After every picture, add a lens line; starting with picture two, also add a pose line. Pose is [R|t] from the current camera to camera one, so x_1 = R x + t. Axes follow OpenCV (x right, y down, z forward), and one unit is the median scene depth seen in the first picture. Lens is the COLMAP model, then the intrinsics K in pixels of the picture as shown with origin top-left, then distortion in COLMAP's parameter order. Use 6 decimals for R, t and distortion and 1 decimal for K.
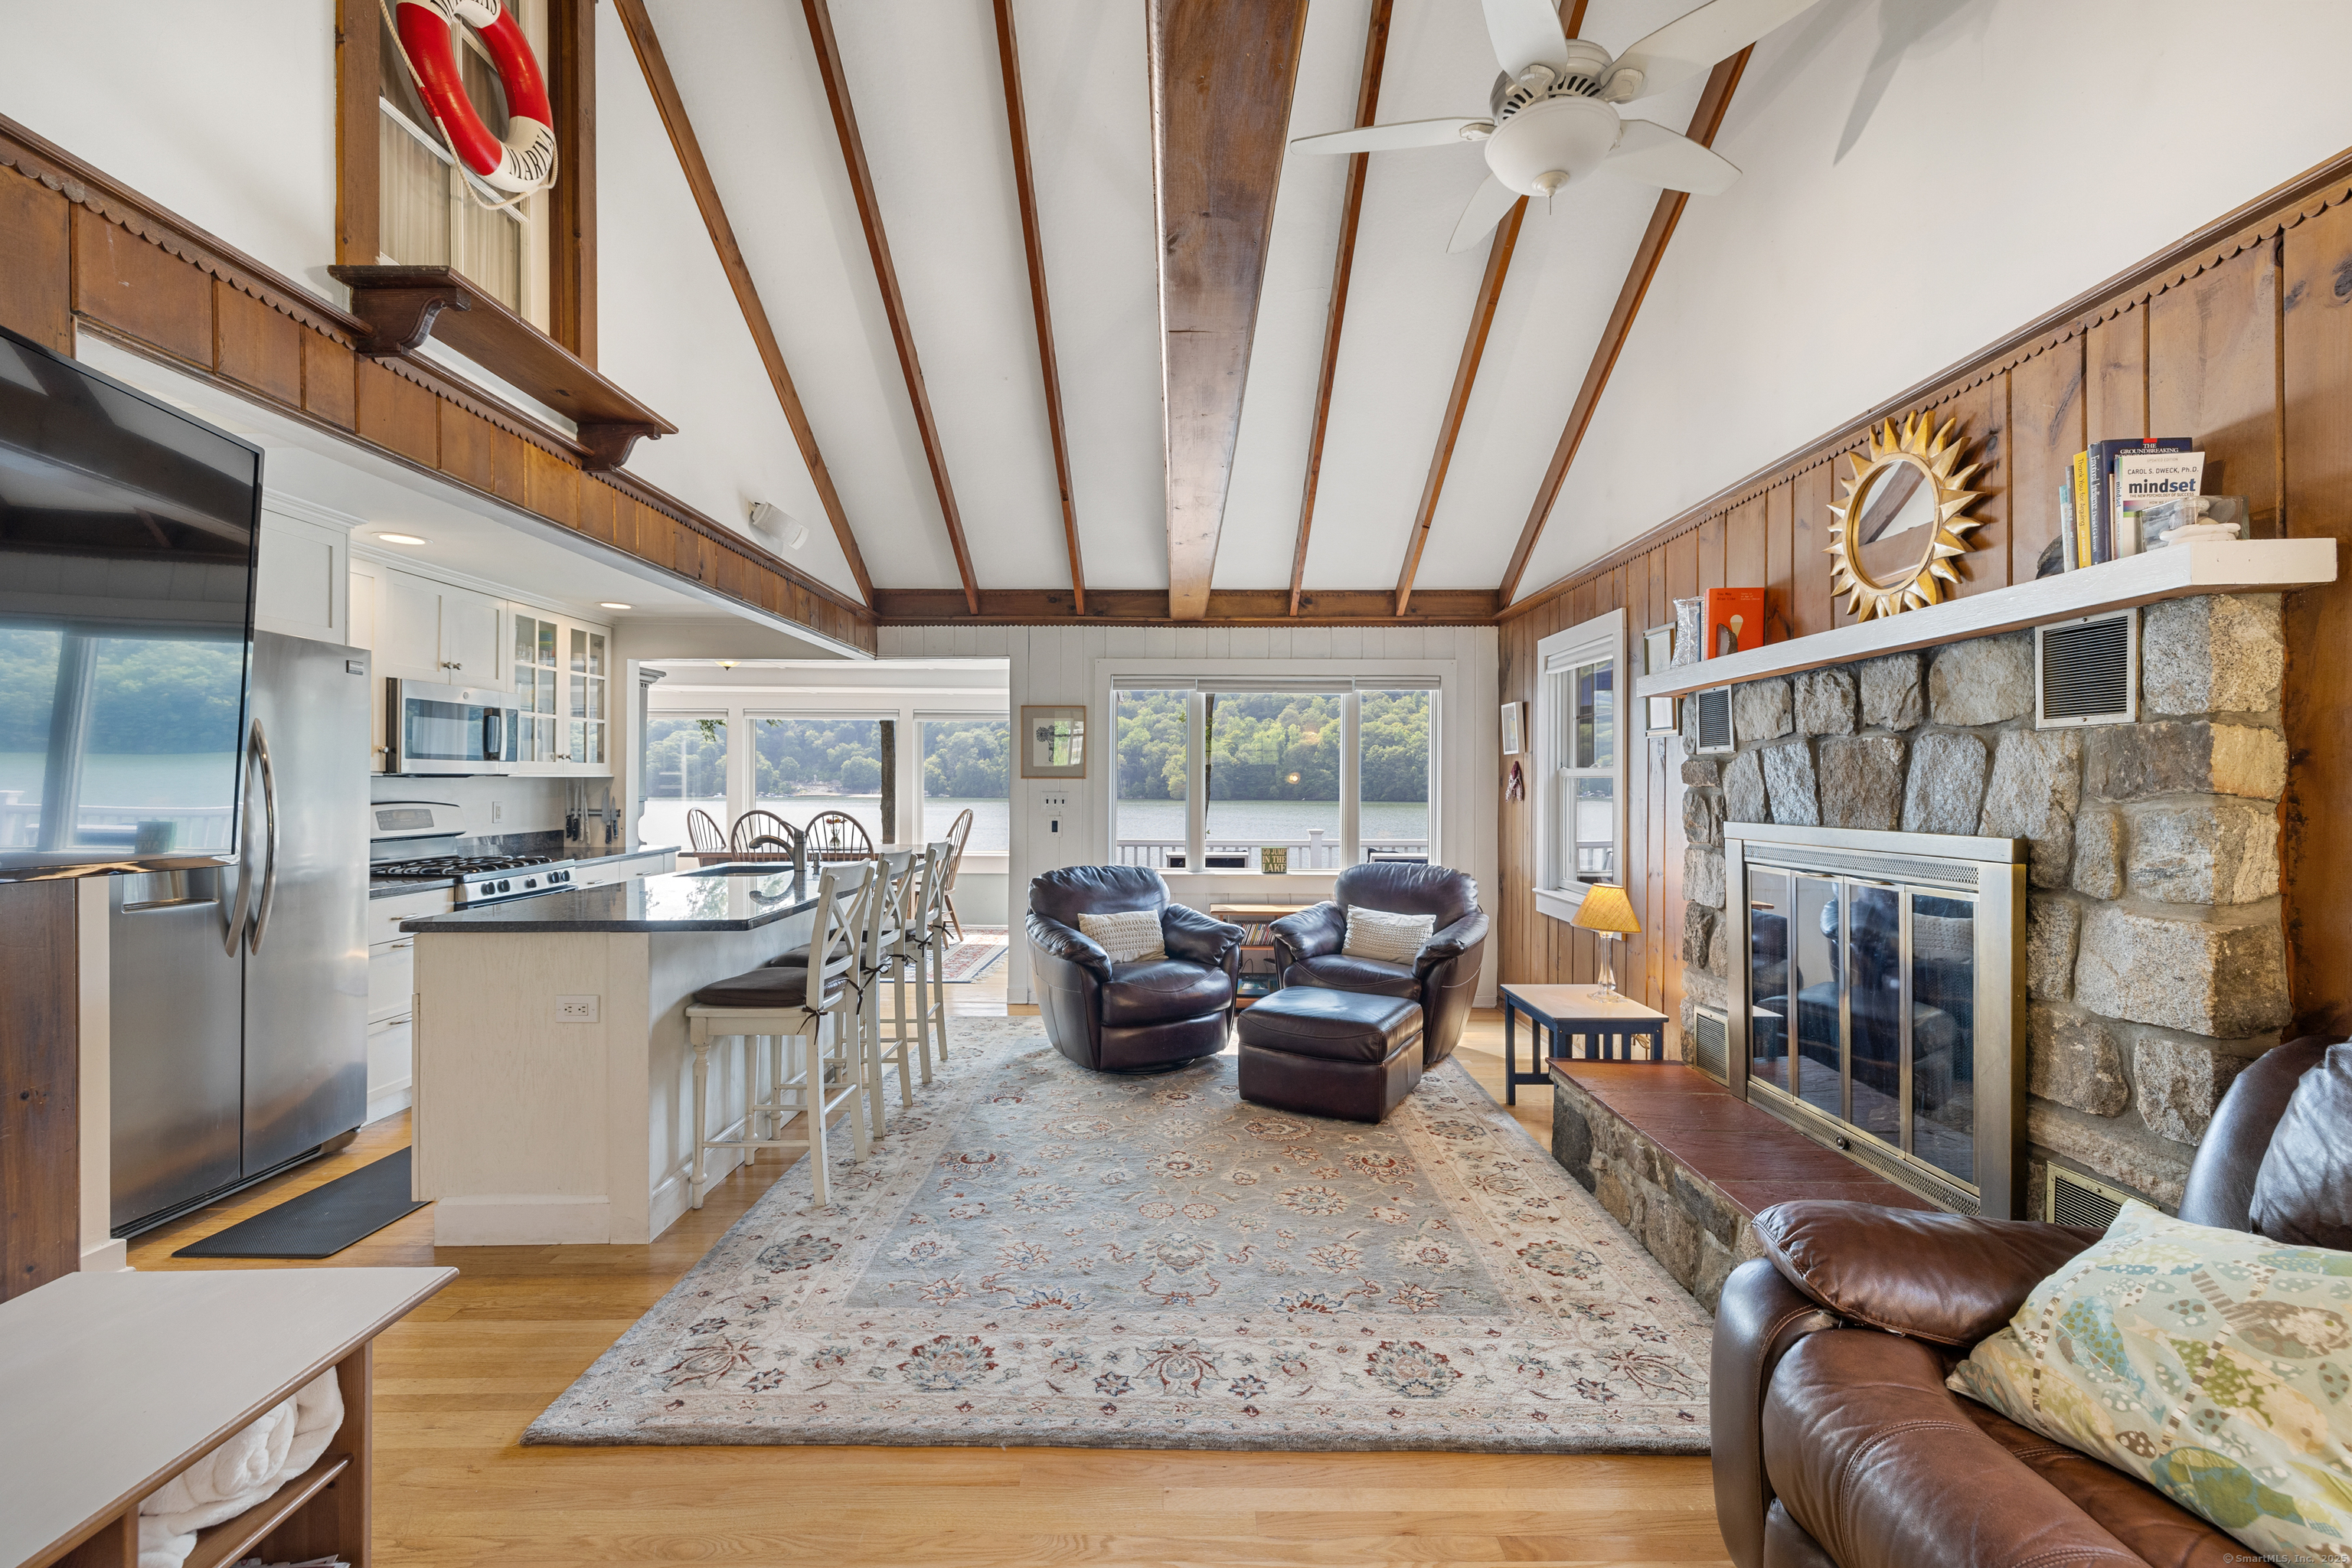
lens RADIAL K [[980.4, 0, 1176.0], [0, 980.4, 784.0], [0, 0, 1]] dist [-0.001974, 0.000000]
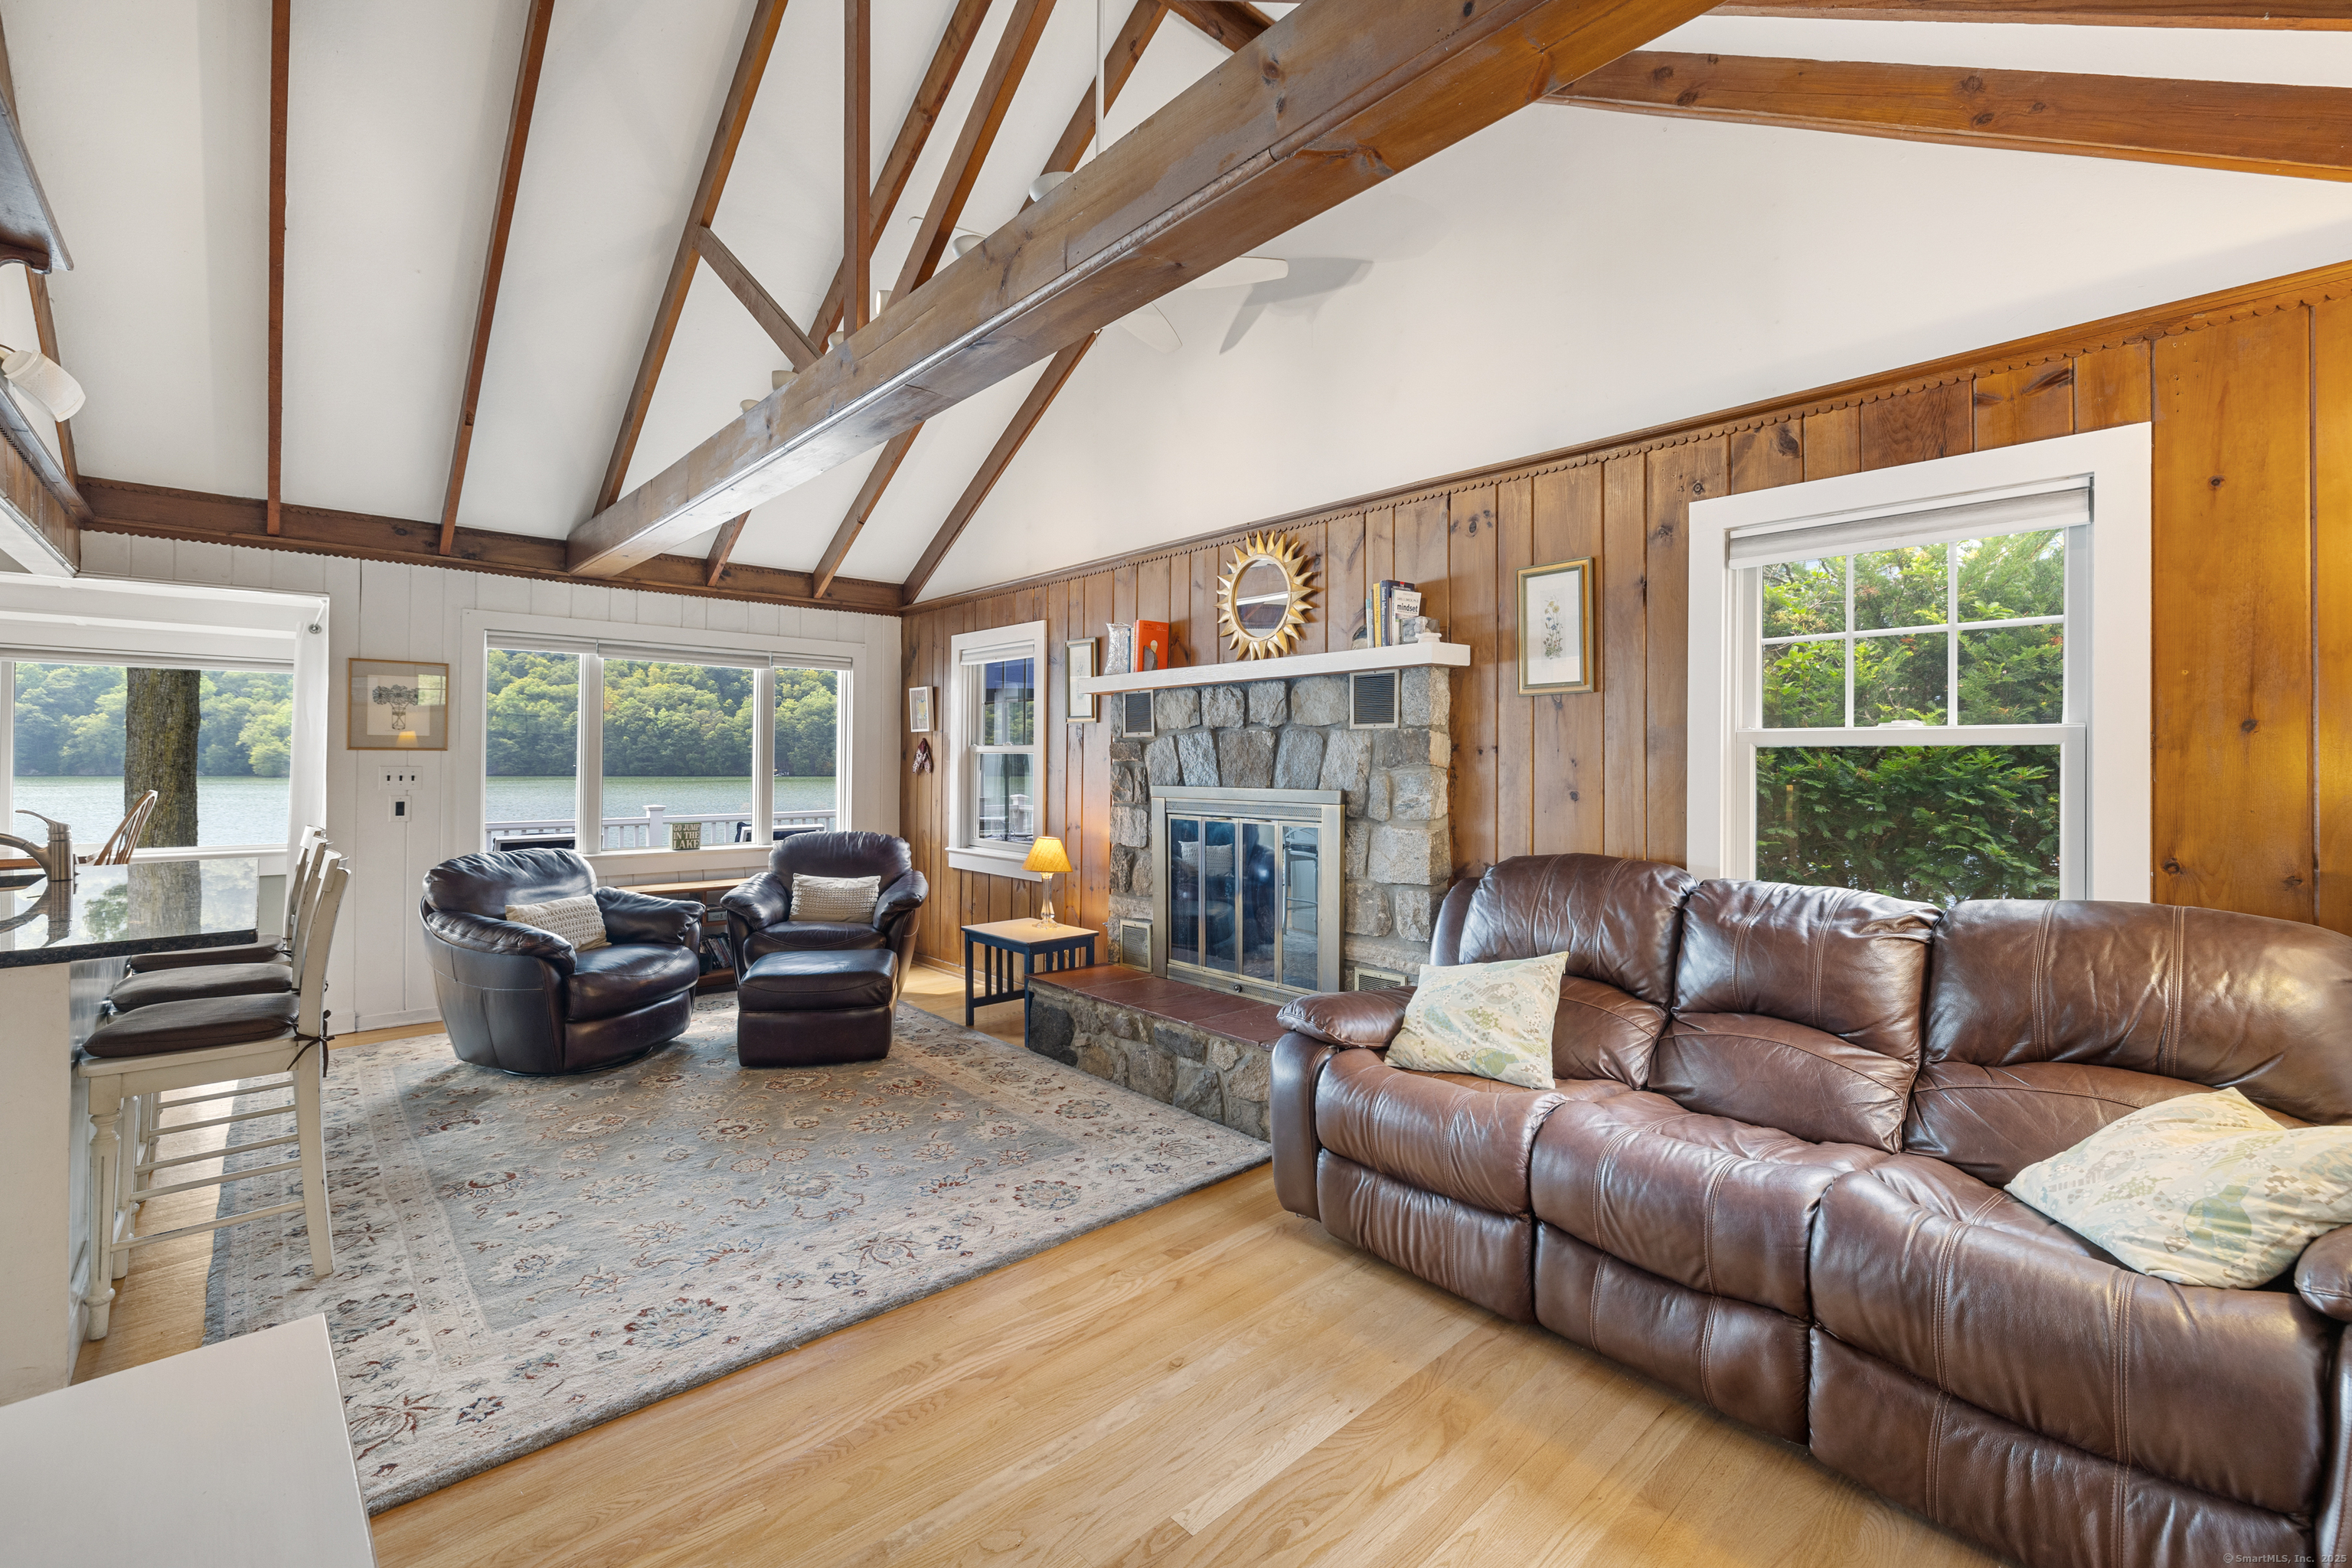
lens RADIAL K [[992.8, 0, 1170.2], [0, 992.8, 756.1], [0, 0, 1]] dist [-0.000781, -0.000074]
pose [[0.737135, 0.003636, 0.675735, -0.393121], [-0.003136, 0.999993, -0.001960, -0.001671], [-0.675738, -0.000675, 0.737142, -0.082245]]
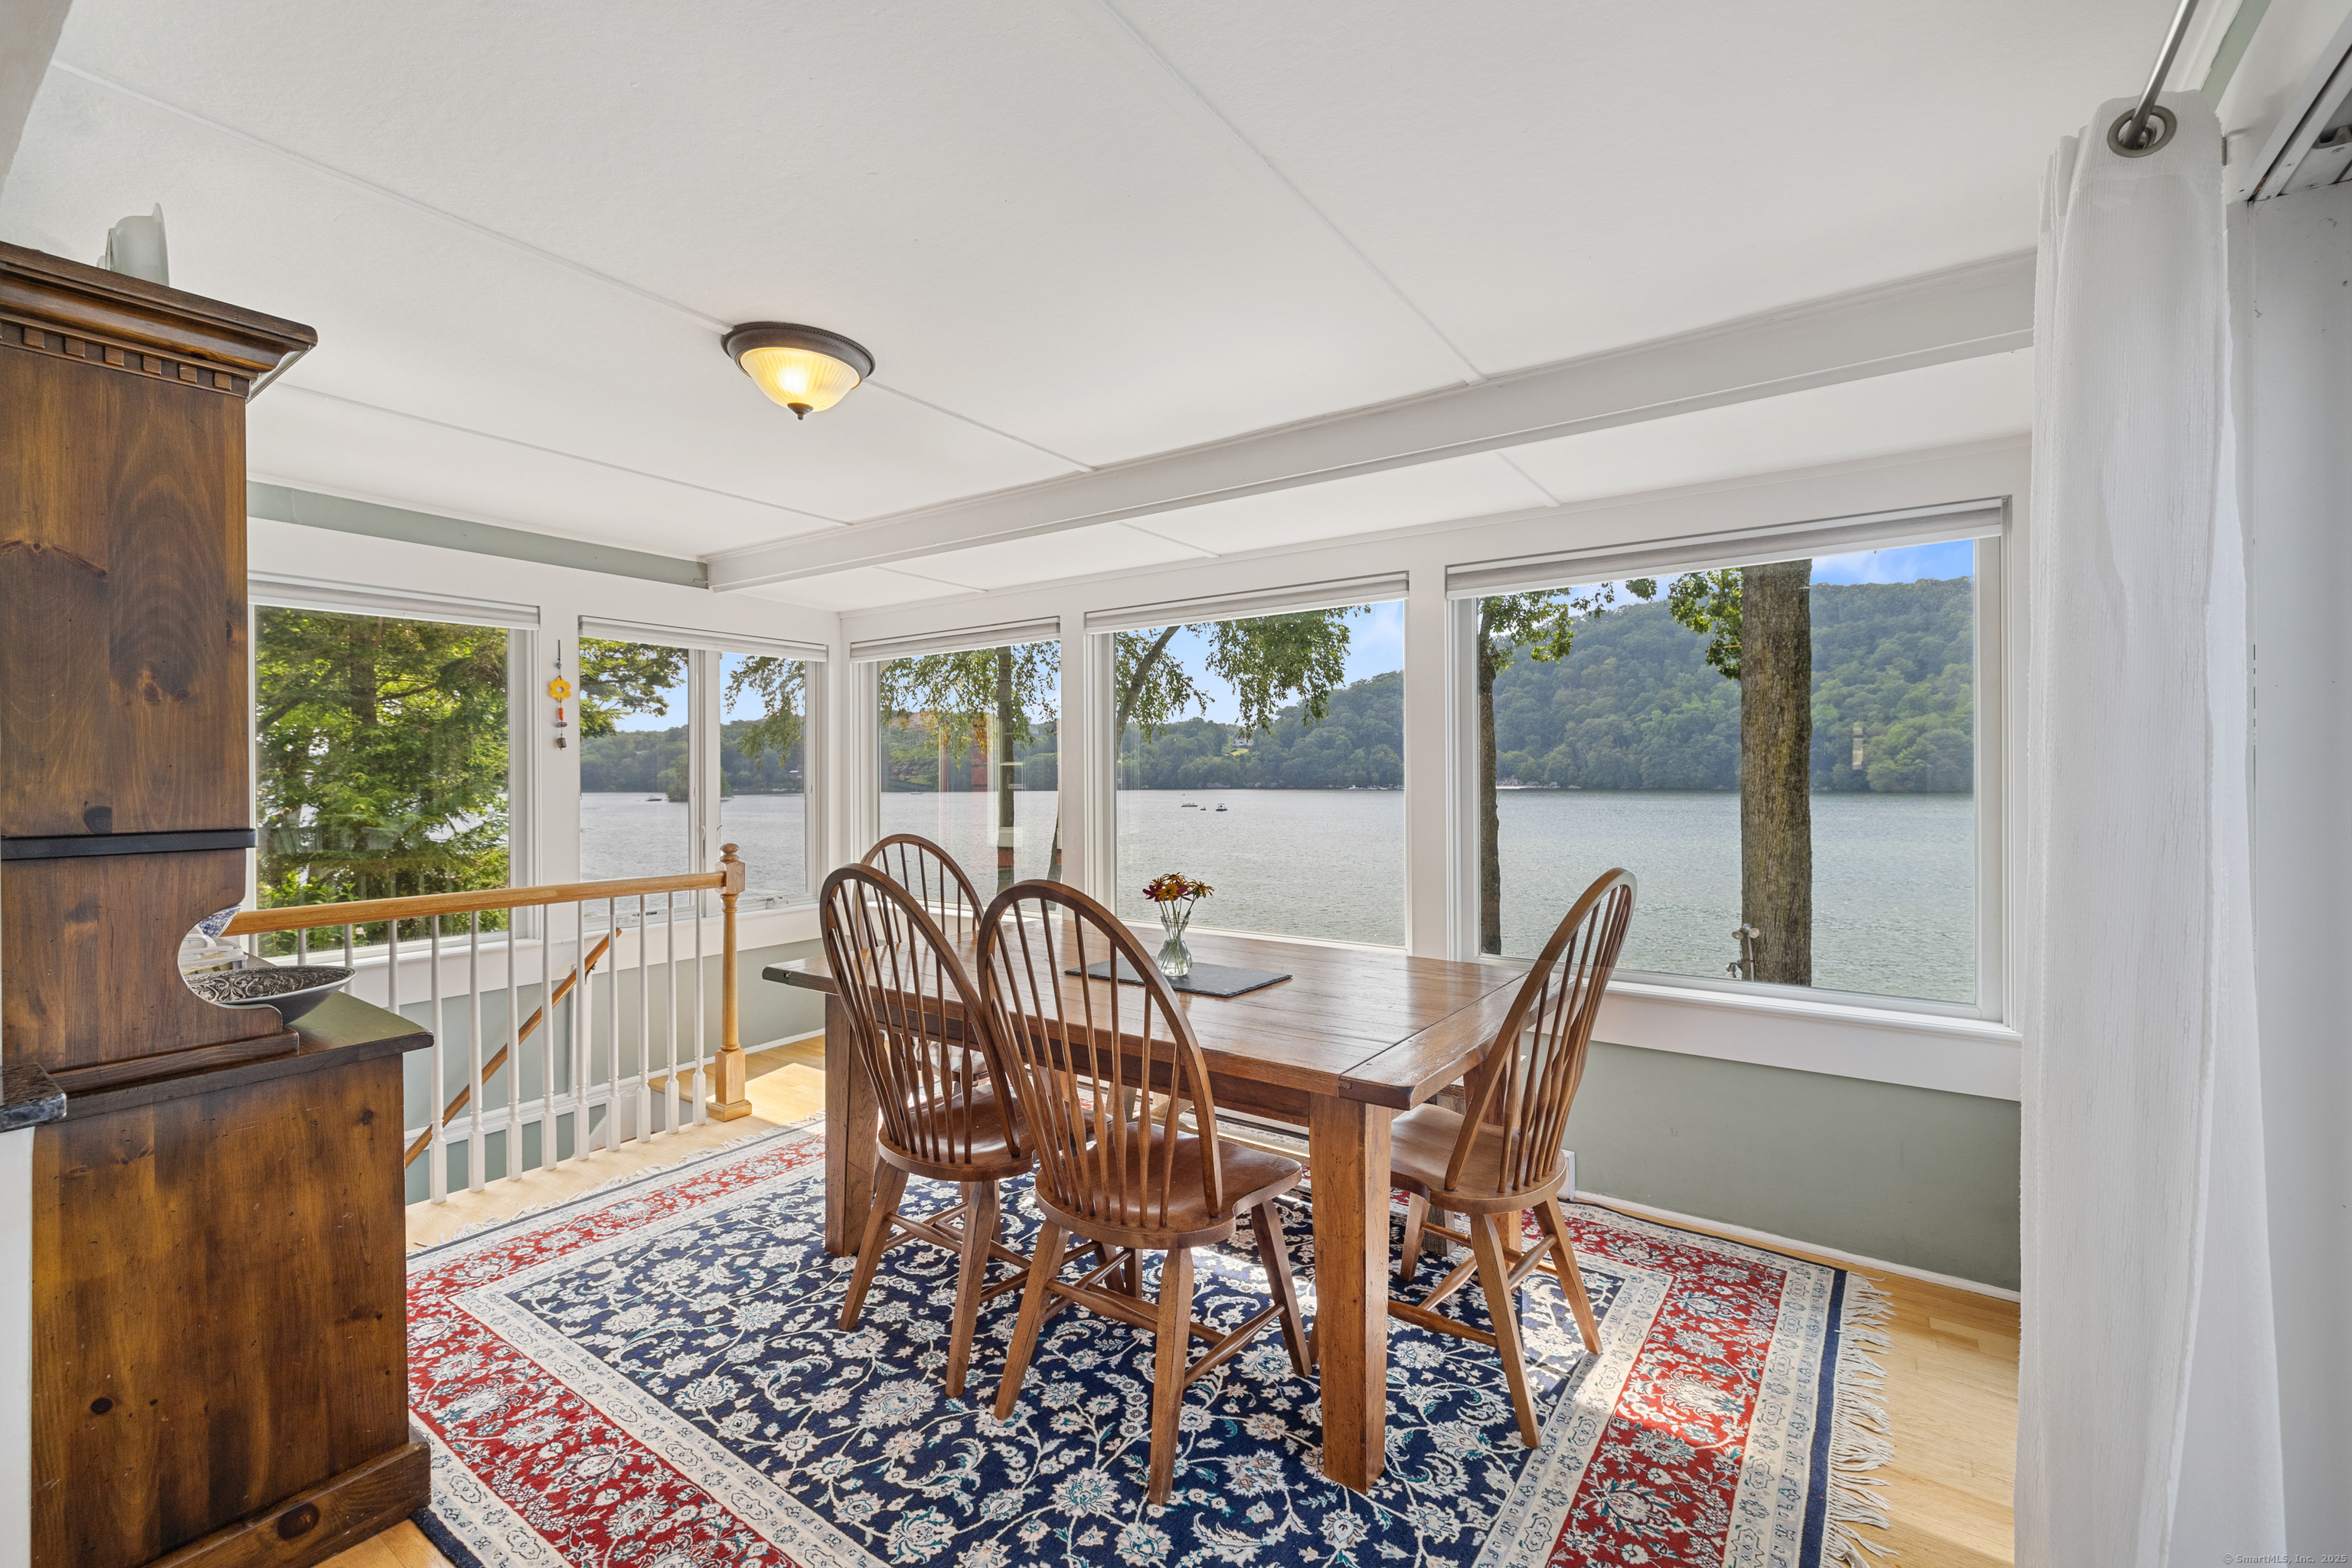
lens RADIAL K [[991.2, 0, 1177.2], [0, 991.2, 770.6], [0, 0, 1]] dist [0.002586, -0.000095]
pose [[0.817779, -0.011245, -0.575422, -0.403496], [0.008360, 0.999936, -0.007660, 0.003669], [0.575471, 0.001454, 0.817821, 1.871356]]
